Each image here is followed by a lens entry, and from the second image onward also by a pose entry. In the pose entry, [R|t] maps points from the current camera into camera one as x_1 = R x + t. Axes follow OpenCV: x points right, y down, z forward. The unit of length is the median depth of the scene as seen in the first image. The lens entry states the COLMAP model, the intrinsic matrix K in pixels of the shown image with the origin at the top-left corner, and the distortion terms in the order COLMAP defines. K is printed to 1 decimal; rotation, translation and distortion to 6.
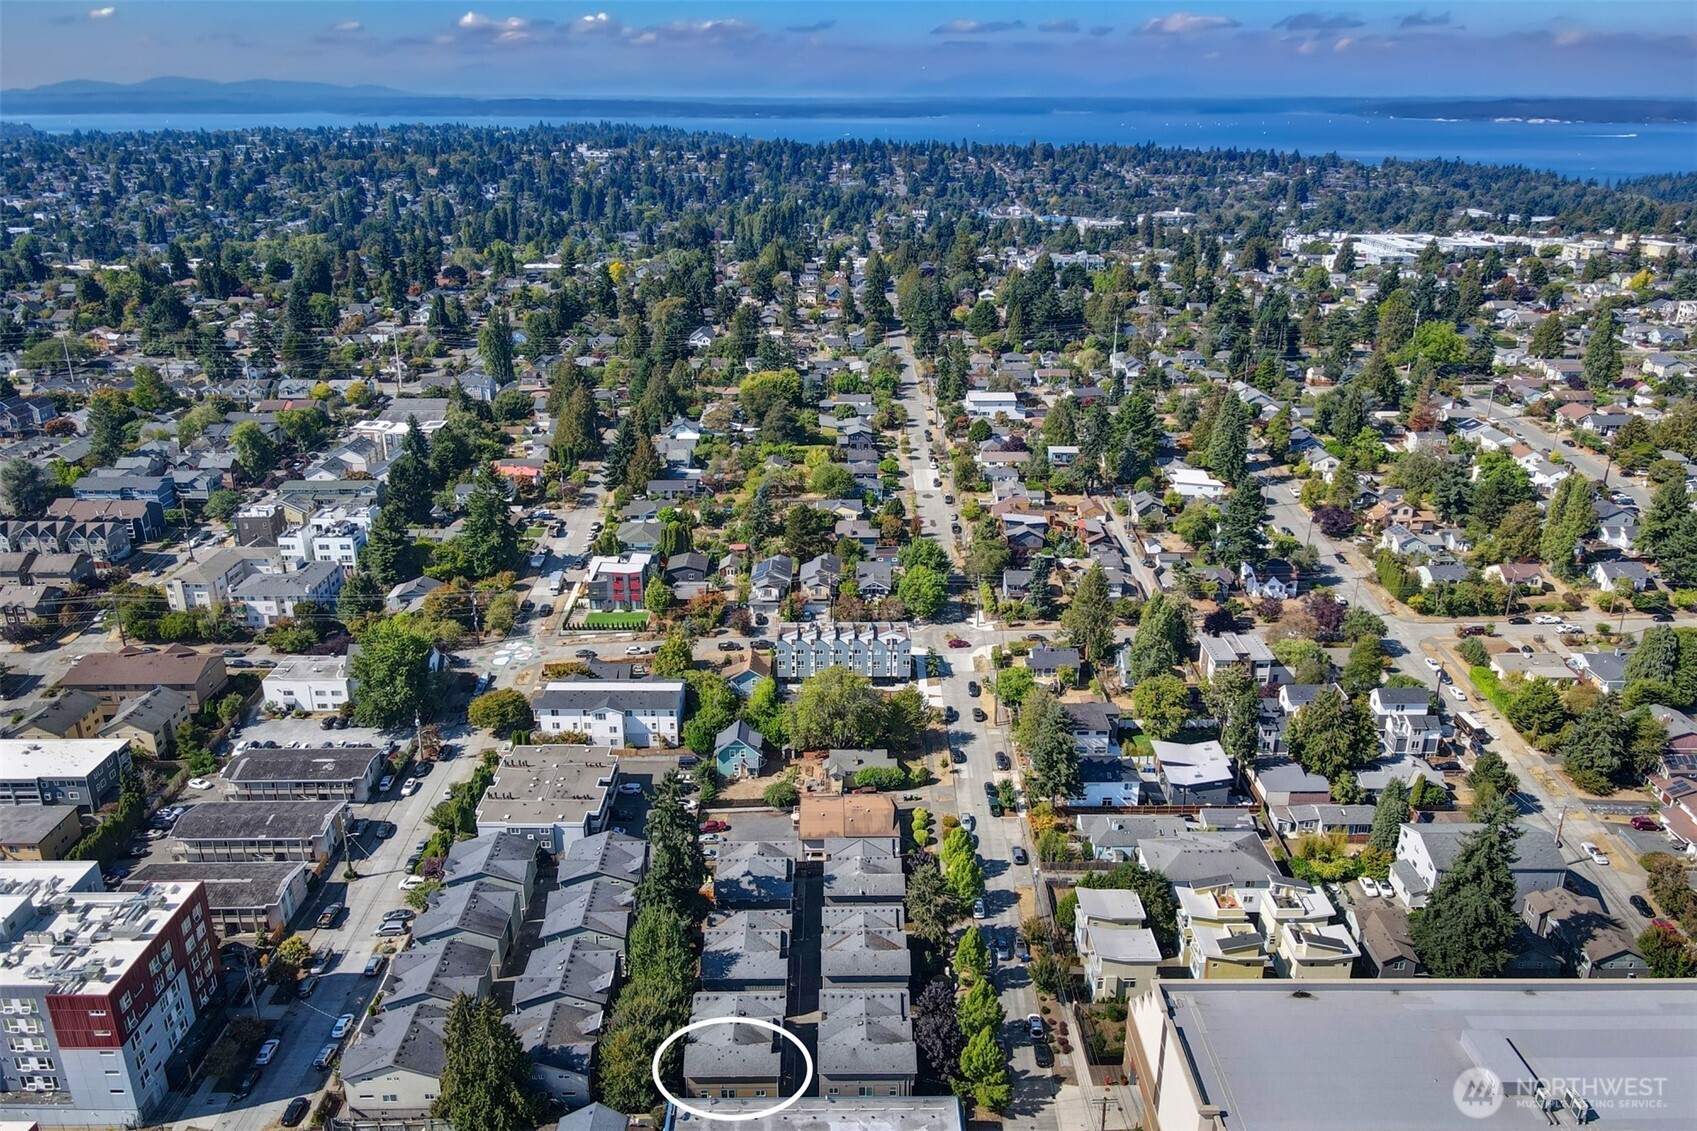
lens RADIAL K [[1239.2, 0, 848.5], [0, 1239.2, 565.5], [0, 0, 1]] dist [0.022600, 0.003407]
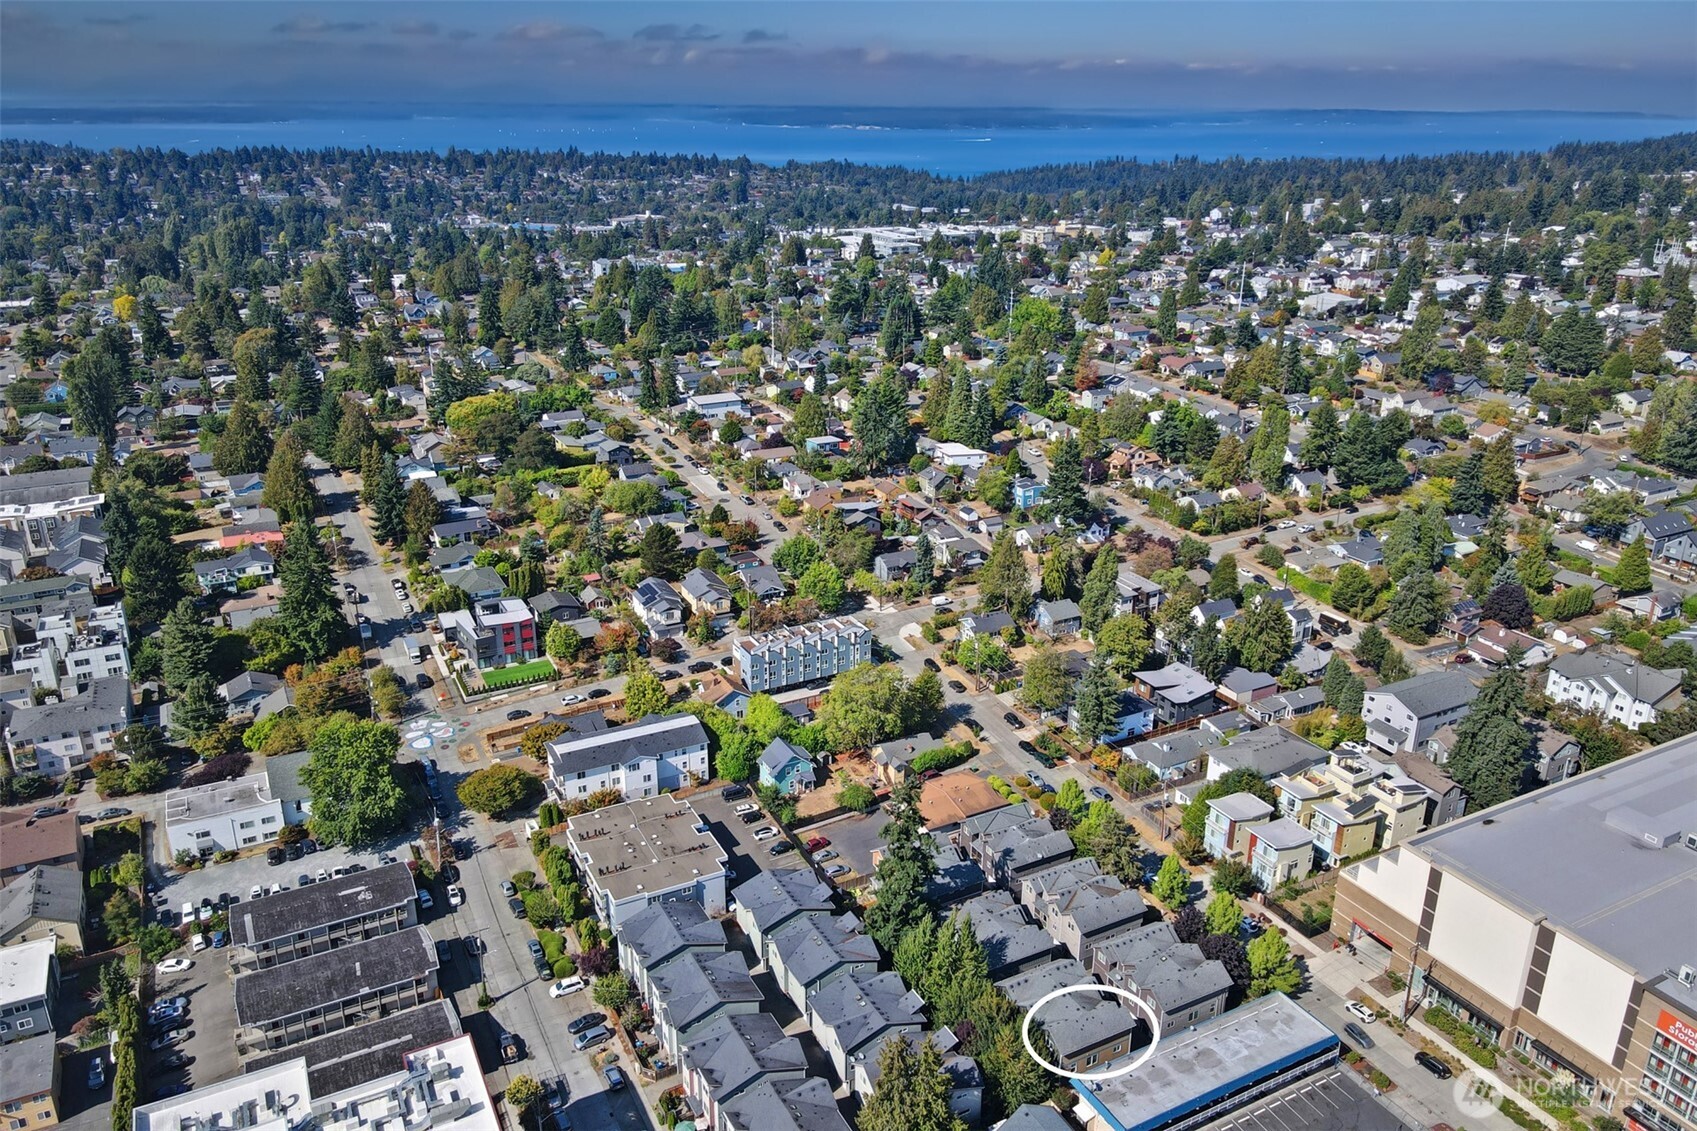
lens RADIAL K [[1239.2, 0, 848.5], [0, 1239.2, 565.5], [0, 0, 1]] dist [0.022600, 0.003407]
pose [[0.889023, -0.159015, 0.429362, -0.349707], [0.160892, 0.986447, 0.032195, -0.025179], [-0.428662, 0.040459, 0.902559, 0.072038]]
